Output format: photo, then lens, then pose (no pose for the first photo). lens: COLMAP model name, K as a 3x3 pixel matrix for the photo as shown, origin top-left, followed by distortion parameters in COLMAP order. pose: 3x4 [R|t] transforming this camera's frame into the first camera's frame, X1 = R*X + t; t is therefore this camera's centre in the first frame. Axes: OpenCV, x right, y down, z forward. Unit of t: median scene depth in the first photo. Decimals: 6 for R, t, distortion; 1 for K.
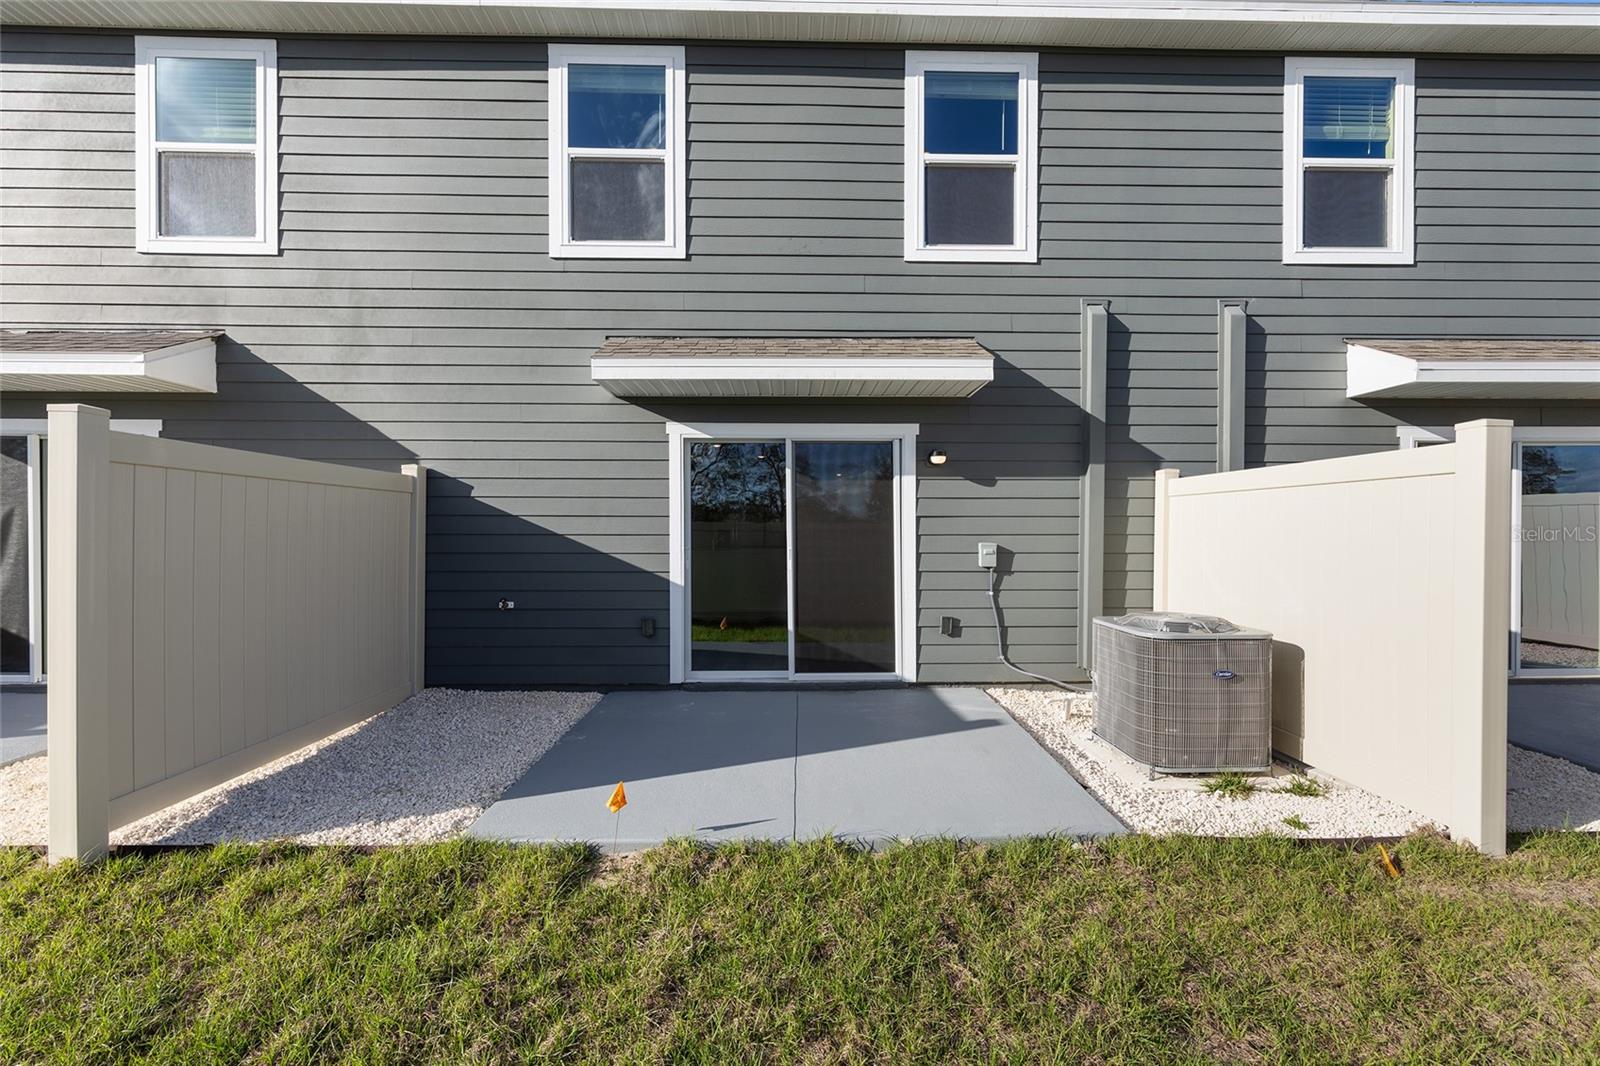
lens RADIAL K [[635.5, 0, 799.9], [0, 635.5, 537.7], [0, 0, 1]] dist [0.001571, 0.000218]
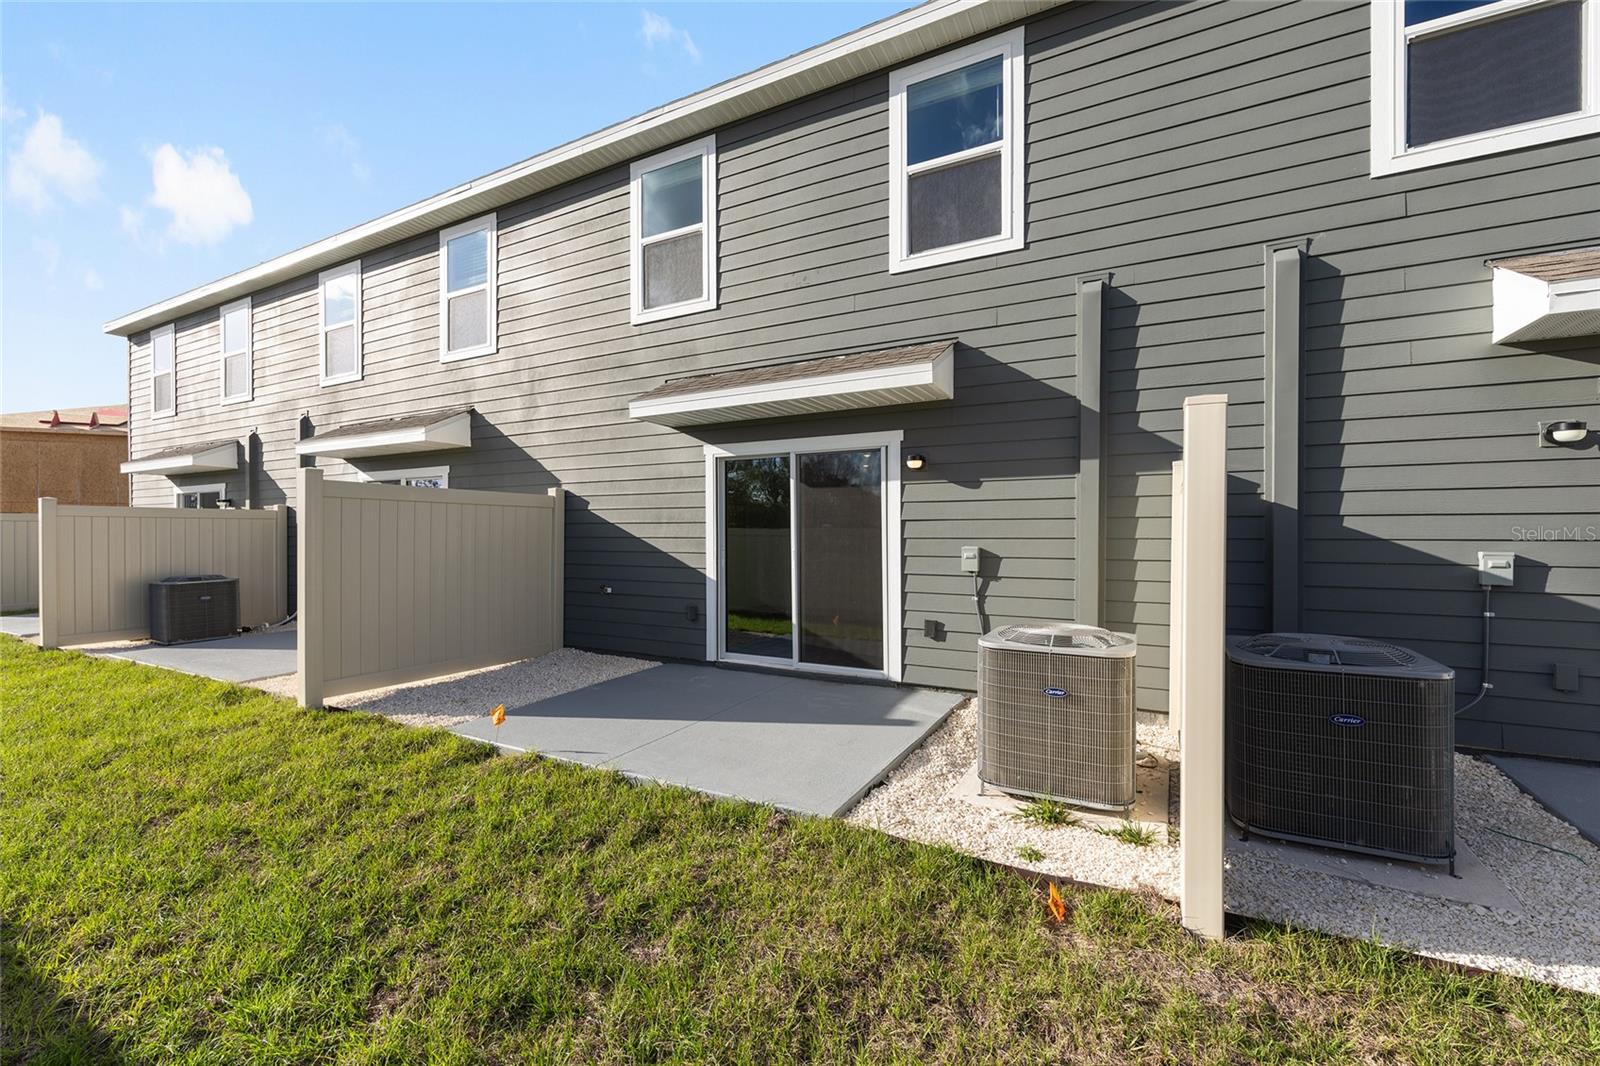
lens RADIAL K [[640.5, 0, 800.2], [0, 640.5, 537.2], [0, 0, 1]] dist [-0.001545, 0.000656]
pose [[0.875571, 0.001155, -0.483087, 0.543016], [-0.003548, 0.999986, -0.004041, -0.001646], [0.483076, 0.005252, 0.875563, 0.016845]]
